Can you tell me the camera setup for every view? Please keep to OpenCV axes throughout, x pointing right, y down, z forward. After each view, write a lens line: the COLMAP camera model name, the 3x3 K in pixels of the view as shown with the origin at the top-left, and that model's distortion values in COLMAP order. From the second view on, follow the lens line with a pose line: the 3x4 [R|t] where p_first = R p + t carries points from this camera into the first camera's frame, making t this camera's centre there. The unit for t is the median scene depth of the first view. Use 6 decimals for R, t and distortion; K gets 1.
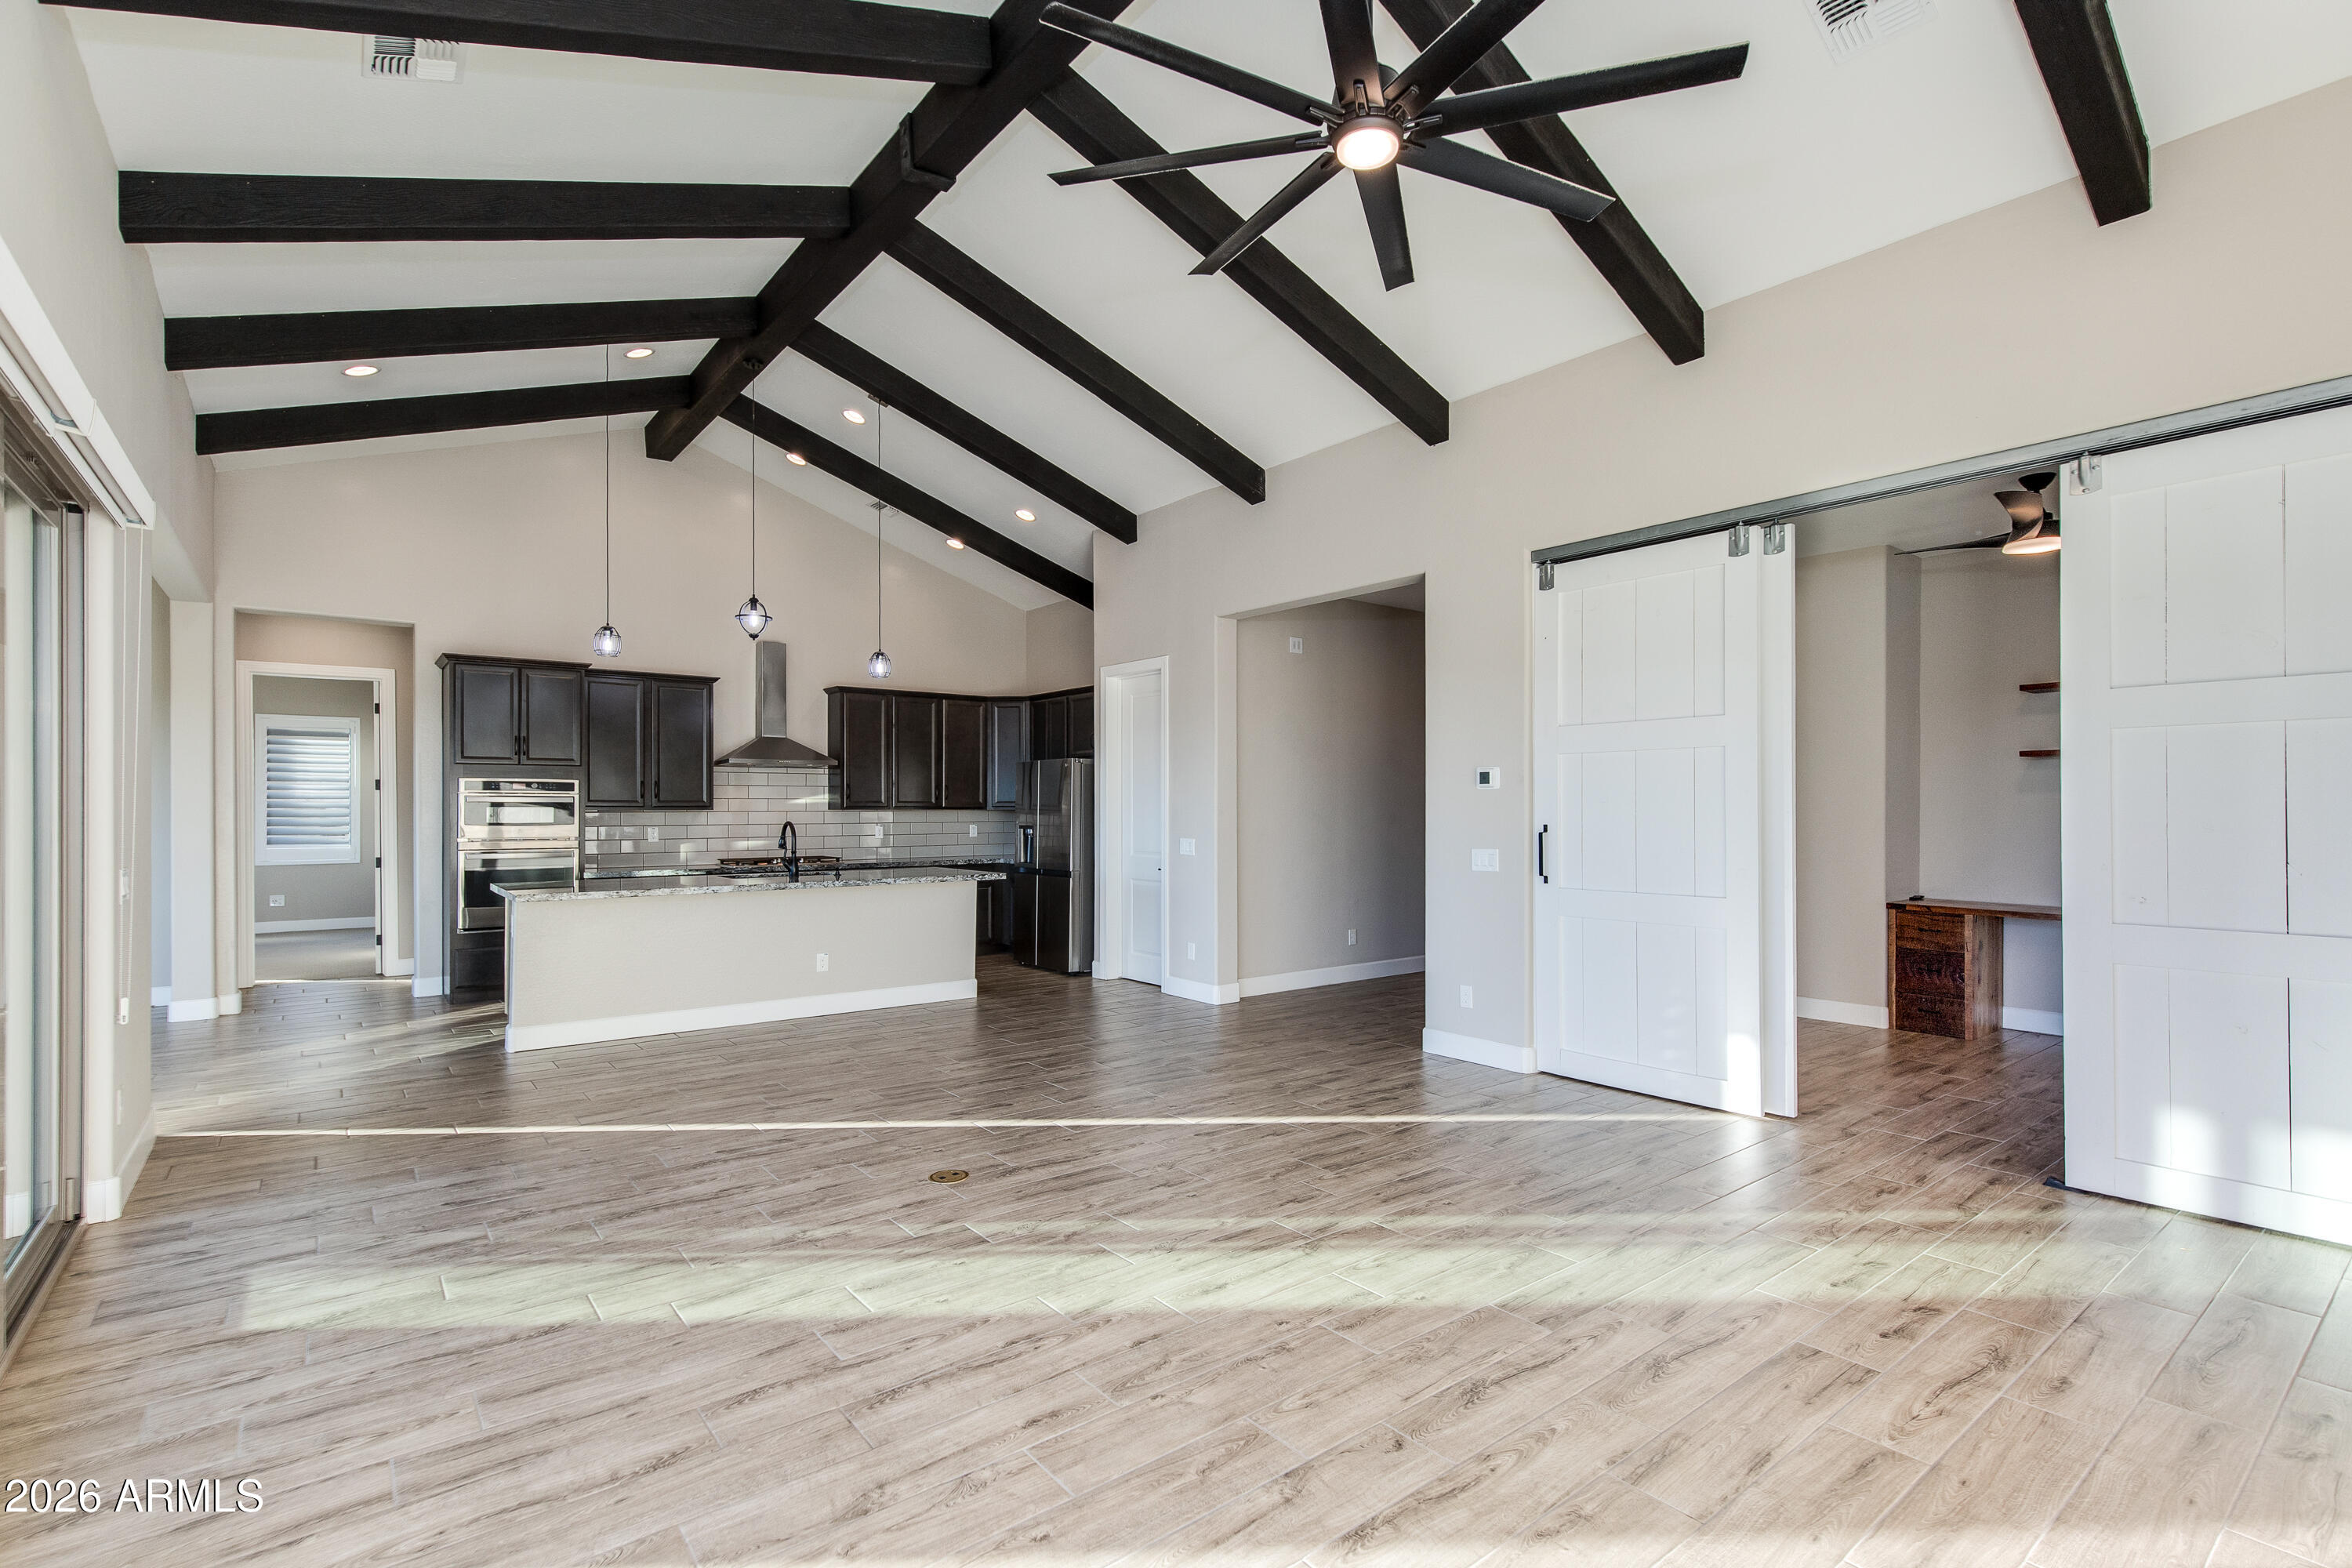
lens RADIAL K [[1082.9, 0, 1176.0], [0, 1082.9, 784.0], [0, 0, 1]] dist [0.014995, -0.000494]
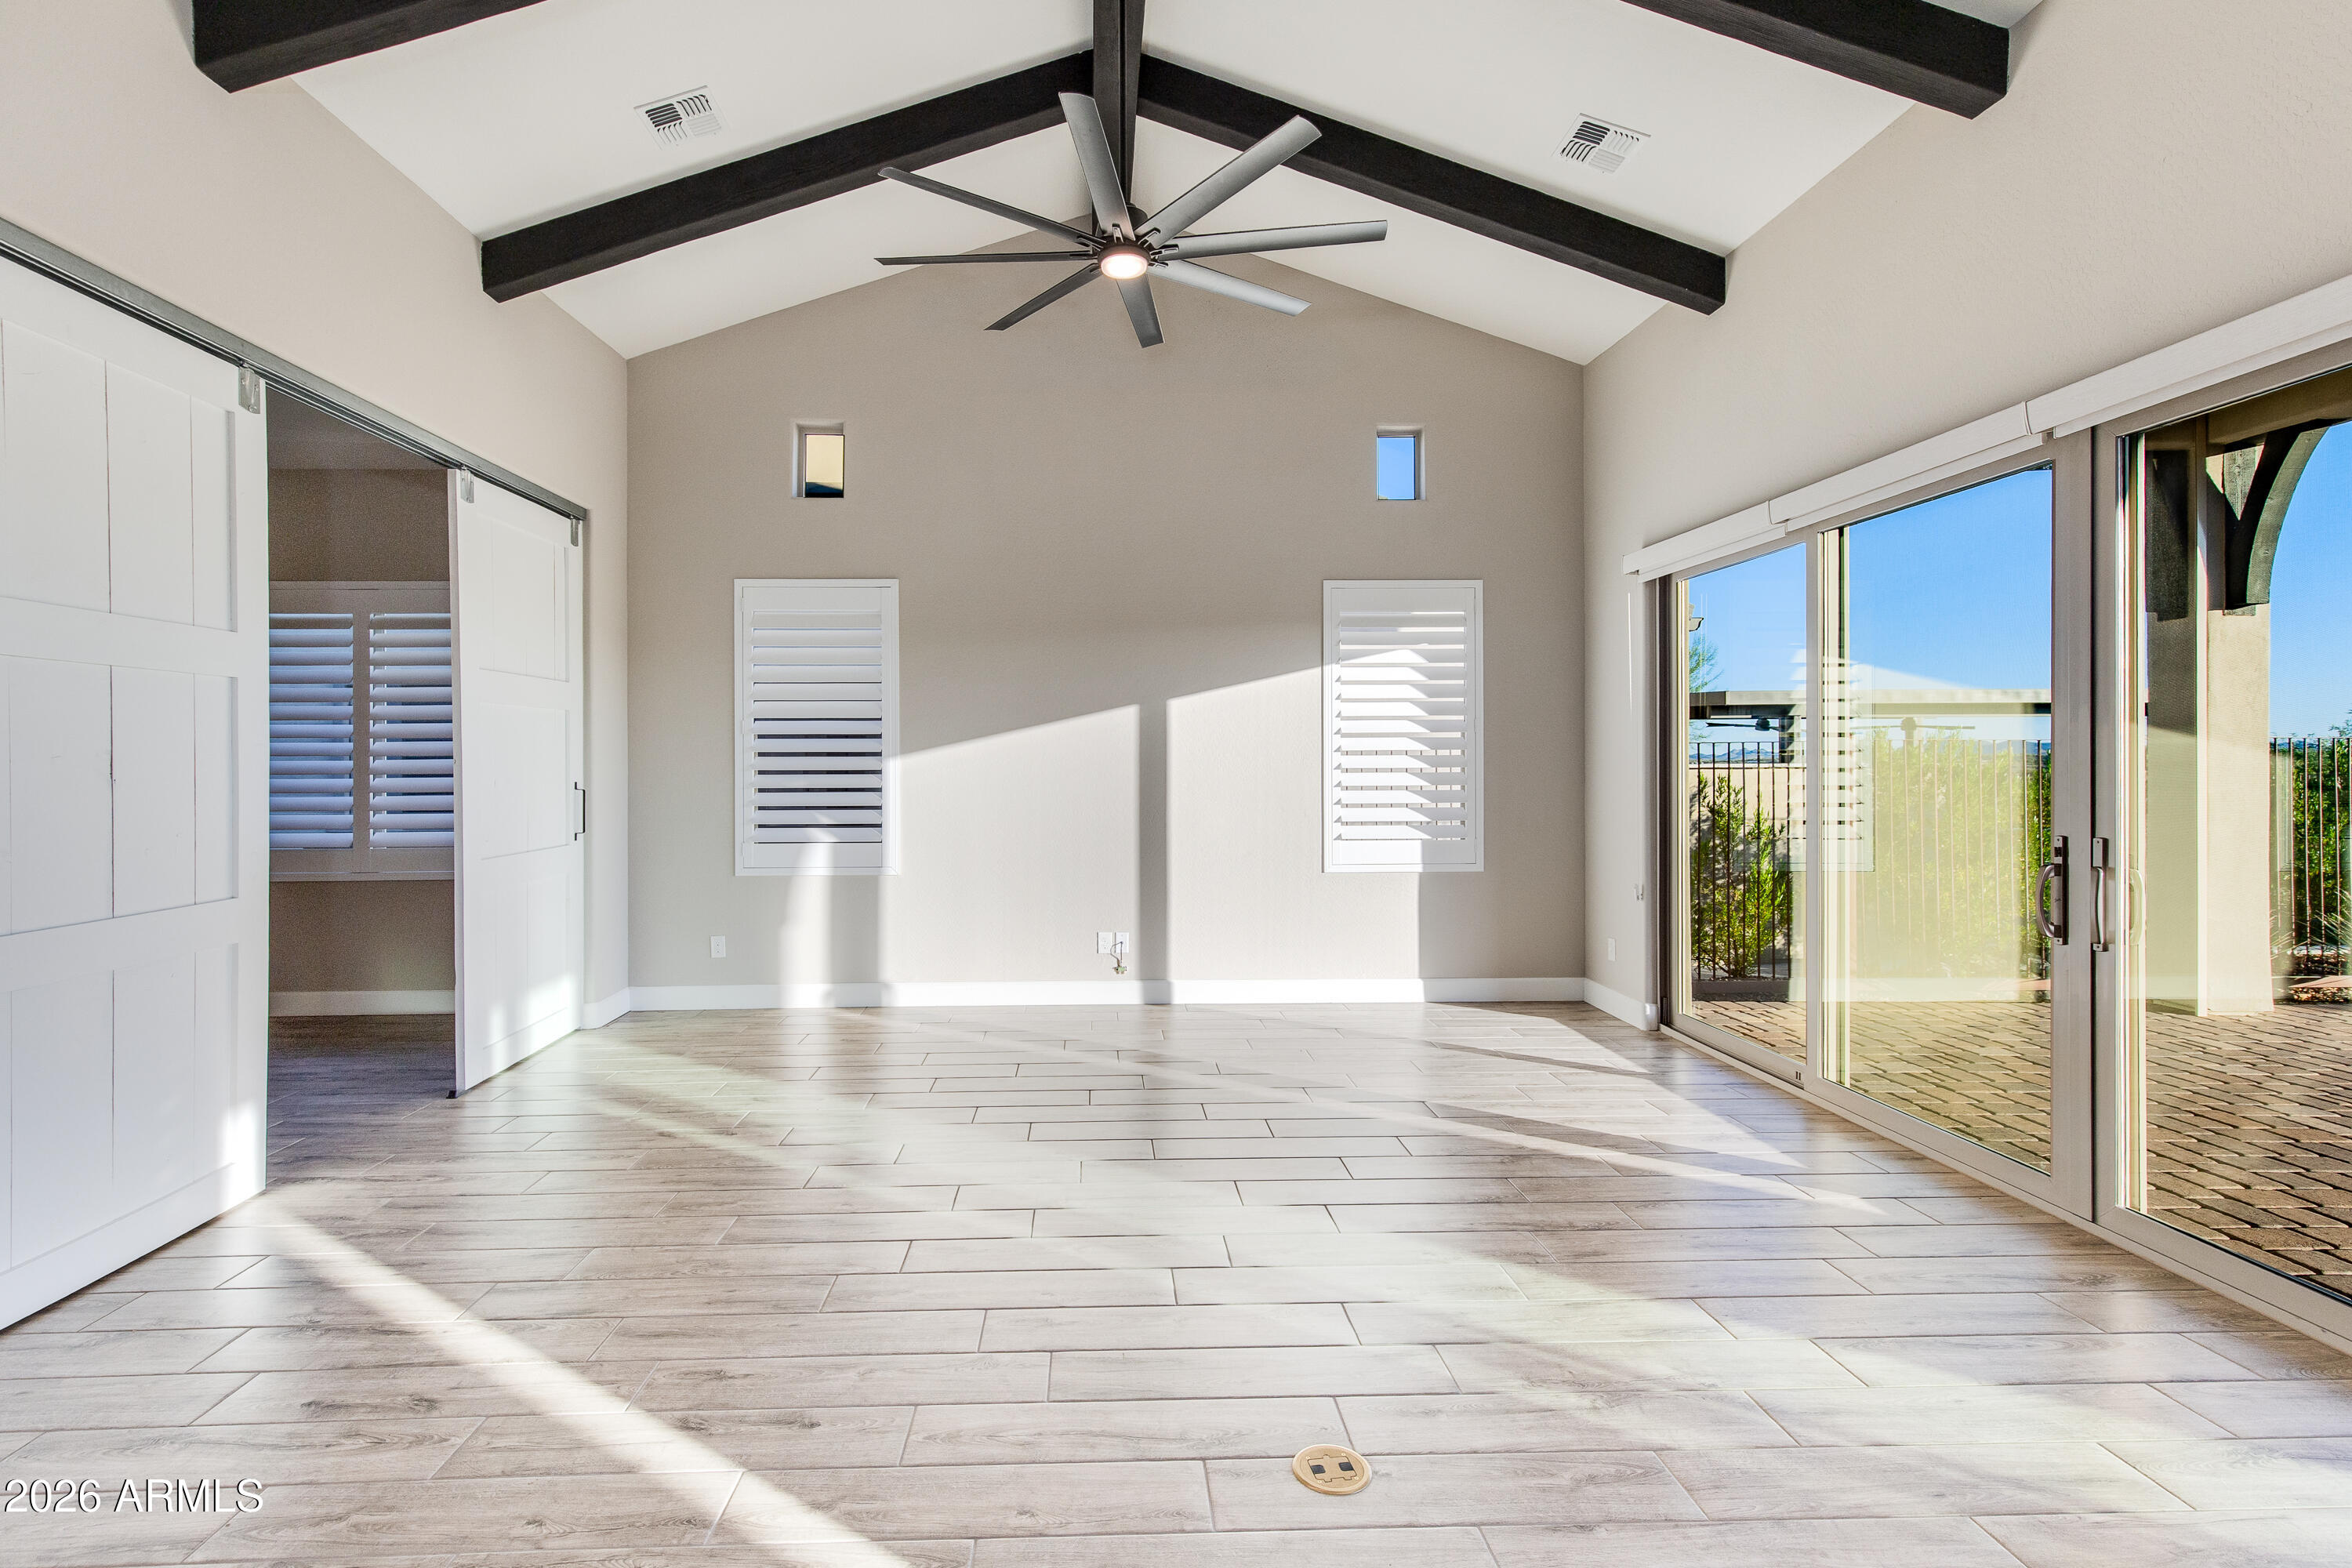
lens RADIAL K [[1108.0, 0, 1119.9], [0, 1108.0, 781.4], [0, 0, 1]] dist [0.016691, -0.001193]
pose [[-0.802647, -0.004724, 0.596436, -0.410140], [-0.010738, 0.999921, -0.006532, 0.031751], [-0.596358, -0.011647, -0.802634, 1.372976]]
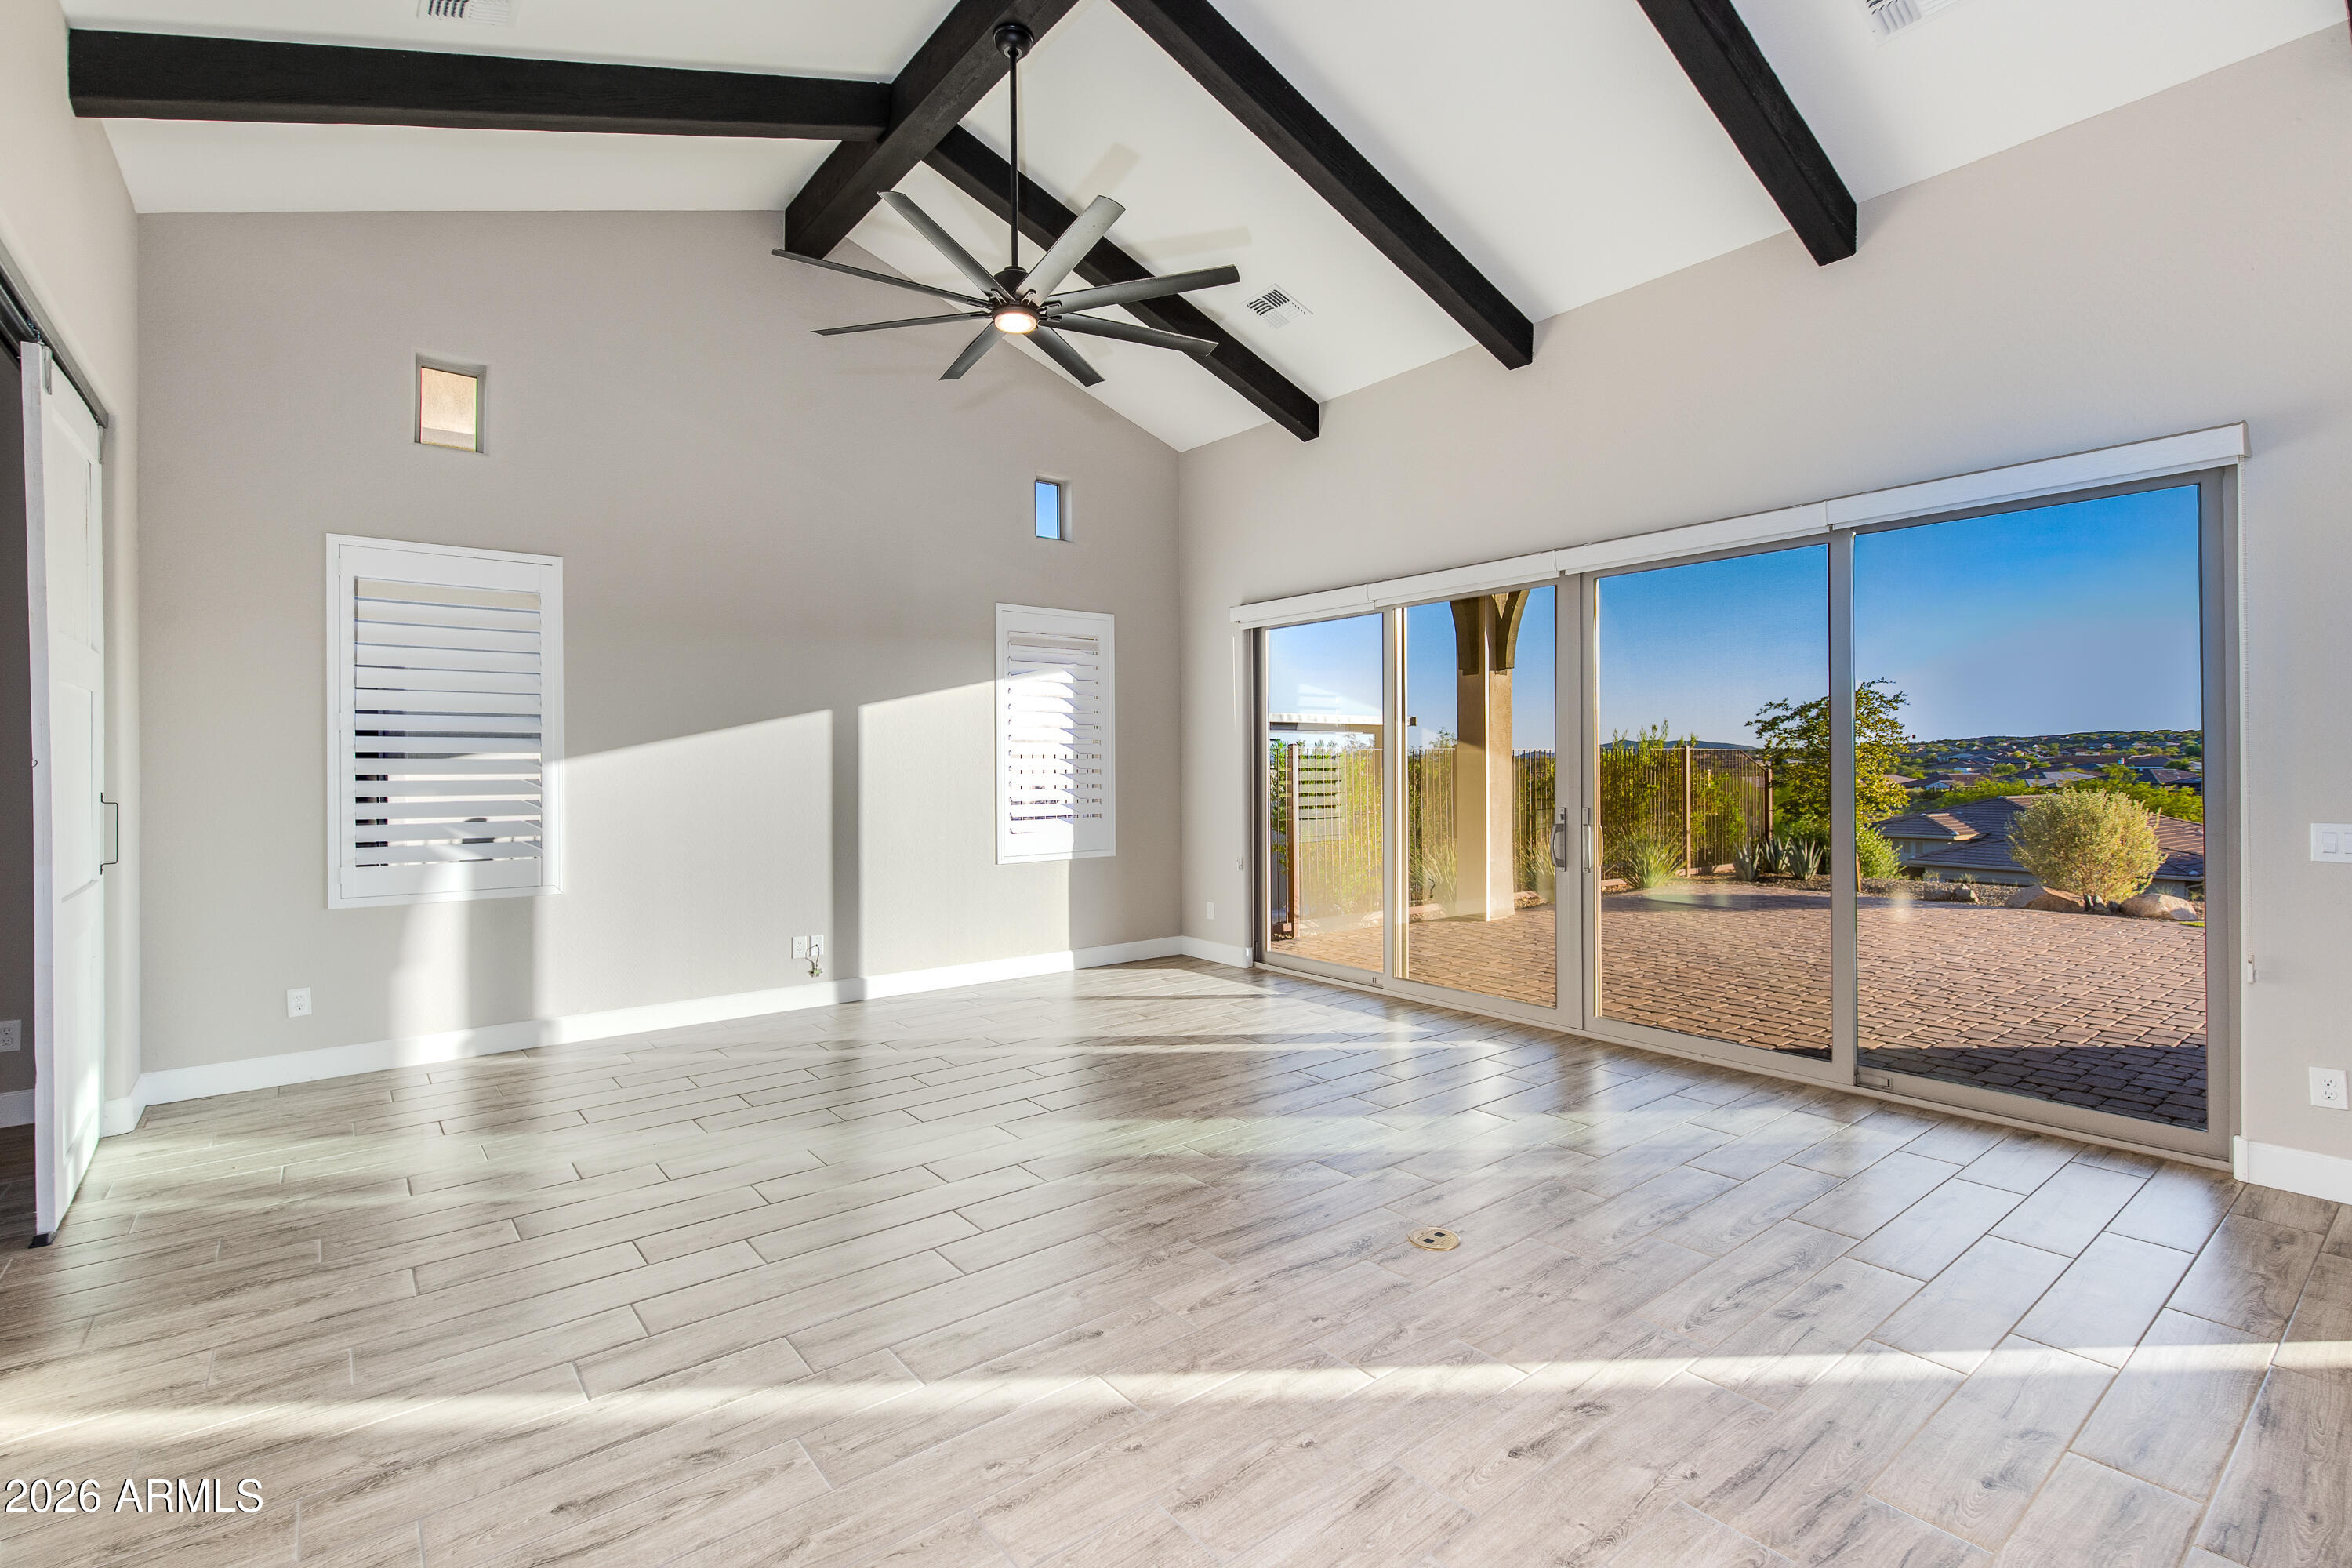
lens RADIAL K [[1082.9, 0, 1176.0], [0, 1082.9, 784.0], [0, 0, 1]] dist [0.014995, -0.000494]
pose [[-0.999950, 0.007811, -0.006167, -0.021306], [0.007882, 0.999902, -0.011589, 0.041104], [0.006076, -0.011637, -0.999914, 1.629944]]
